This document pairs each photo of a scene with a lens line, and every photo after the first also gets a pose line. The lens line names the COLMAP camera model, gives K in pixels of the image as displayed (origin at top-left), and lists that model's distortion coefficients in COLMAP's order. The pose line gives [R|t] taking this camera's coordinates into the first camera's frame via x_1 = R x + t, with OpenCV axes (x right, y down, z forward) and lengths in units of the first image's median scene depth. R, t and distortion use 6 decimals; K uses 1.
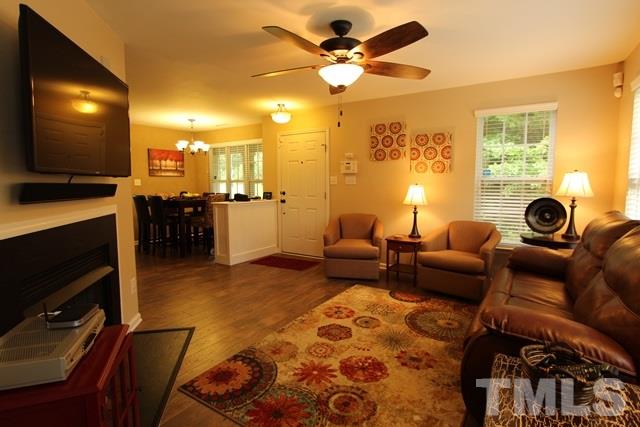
lens RADIAL K [[324.7, 0, 320.0], [0, 324.7, 213.5], [0, 0, 1]] dist [-0.015943, 0.000661]
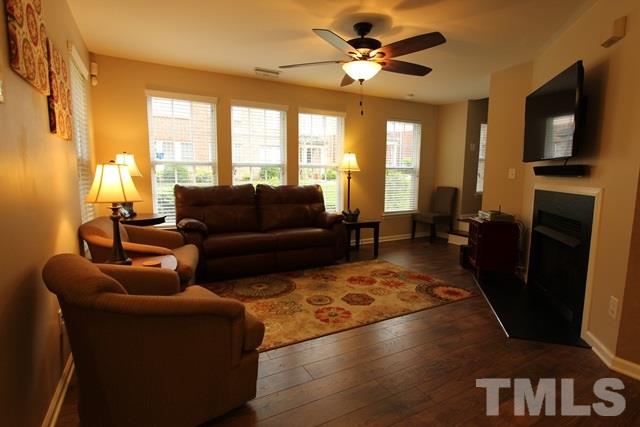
lens RADIAL K [[324.7, 0, 320.0], [0, 324.7, 213.5], [0, 0, 1]] dist [-0.015943, 0.000661]
pose [[-0.879473, -0.064359, 0.471577, -0.320443], [0.038198, 0.978075, 0.204722, -0.142583], [-0.474413, 0.198060, -0.857732, 1.816526]]
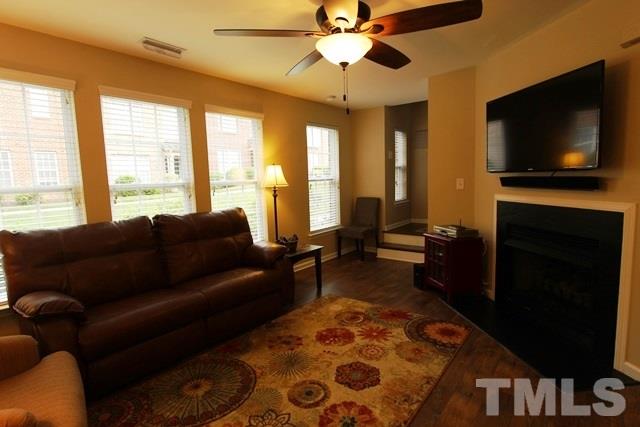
lens RADIAL K [[324.7, 0, 320.0], [0, 324.7, 213.5], [0, 0, 1]] dist [-0.015943, 0.000661]
pose [[-0.995213, 0.023032, 0.094979, 0.048072], [0.041944, 0.978440, 0.202228, -0.164602], [-0.088274, 0.205243, -0.974722, 1.567567]]
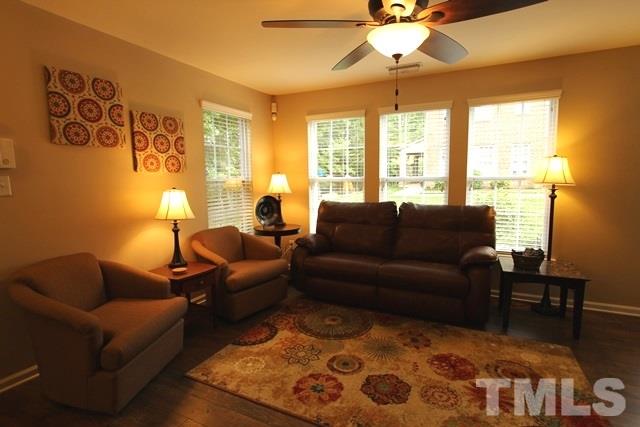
lens RADIAL K [[324.7, 0, 320.0], [0, 324.7, 213.5], [0, 0, 1]] dist [-0.015943, 0.000661]
pose [[-0.117935, -0.105078, 0.987446, -0.575893], [0.108720, 0.987042, 0.118020, -0.119735], [-0.987052, 0.121274, -0.104982, 1.092483]]
